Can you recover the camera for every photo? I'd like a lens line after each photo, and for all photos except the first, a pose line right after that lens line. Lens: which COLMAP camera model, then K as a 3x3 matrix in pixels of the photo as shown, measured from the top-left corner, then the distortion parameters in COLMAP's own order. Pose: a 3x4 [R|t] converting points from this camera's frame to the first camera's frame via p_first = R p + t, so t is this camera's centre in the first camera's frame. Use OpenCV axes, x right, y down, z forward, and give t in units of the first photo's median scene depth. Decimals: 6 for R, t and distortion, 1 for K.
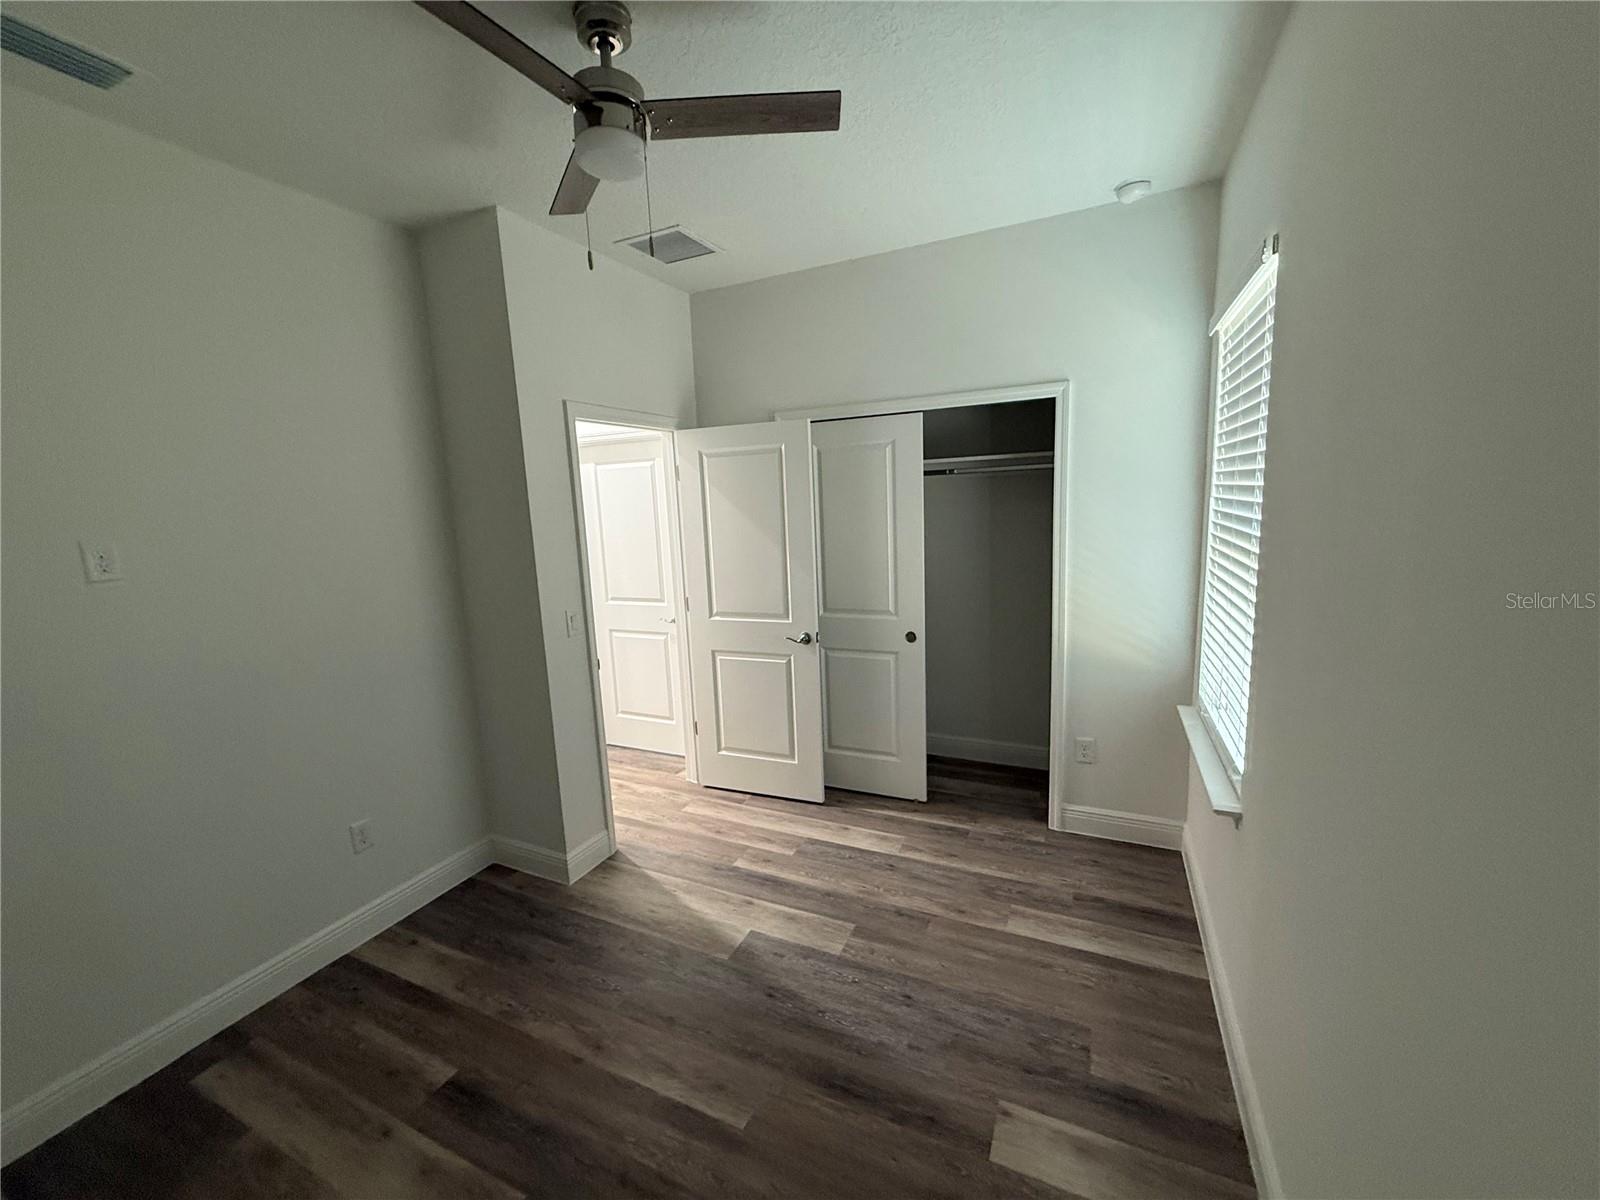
lens RADIAL K [[634.2, 0, 792.7], [0, 634.2, 599.3], [0, 0, 1]] dist [-0.000987, -0.000311]
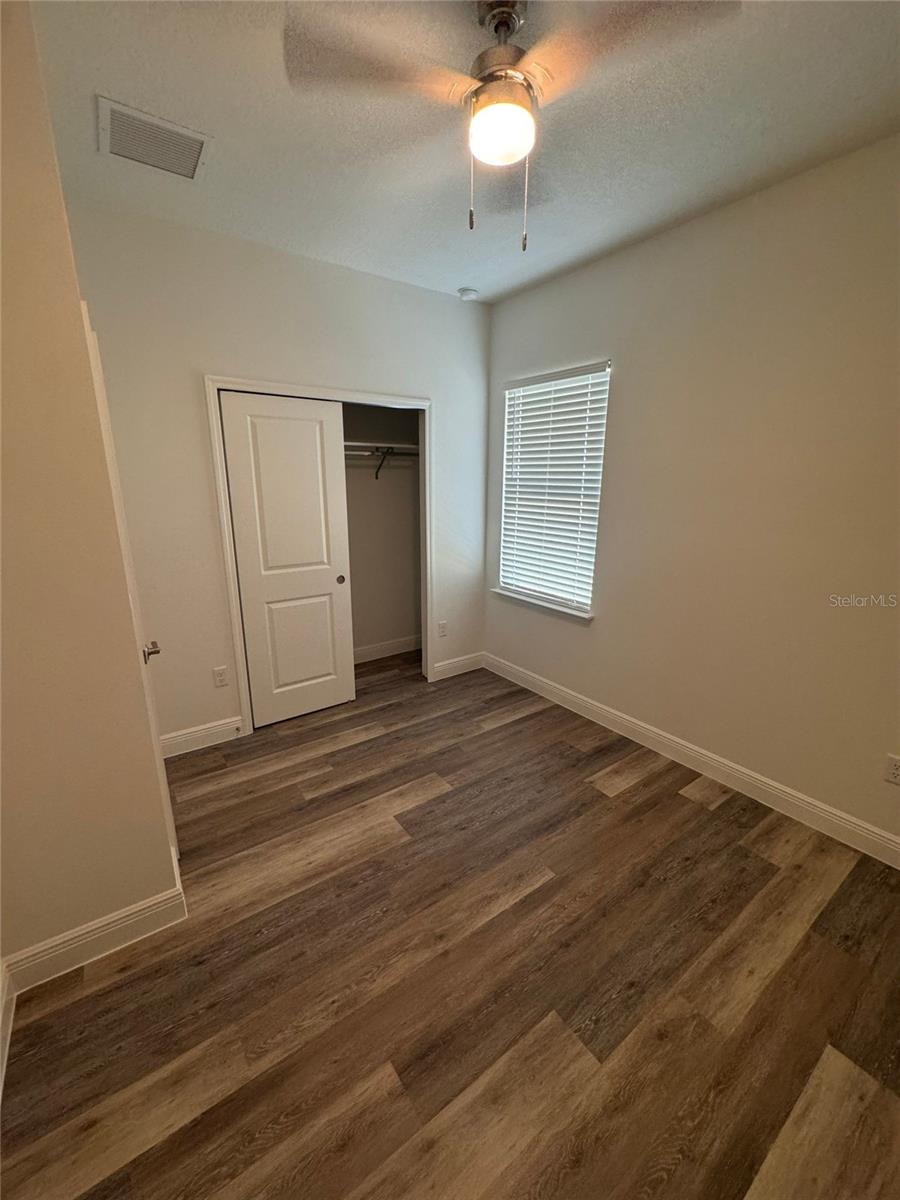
lens RADIAL K [[485.4, 0, 448.9], [0, 485.4, 596.6], [0, 0, 1]] dist [-0.003797, -0.000350]
pose [[0.480993, -0.167284, 0.860617, -0.728335], [0.112694, 0.985282, 0.128532, -0.010623], [-0.869451, 0.035164, 0.492765, 0.406006]]
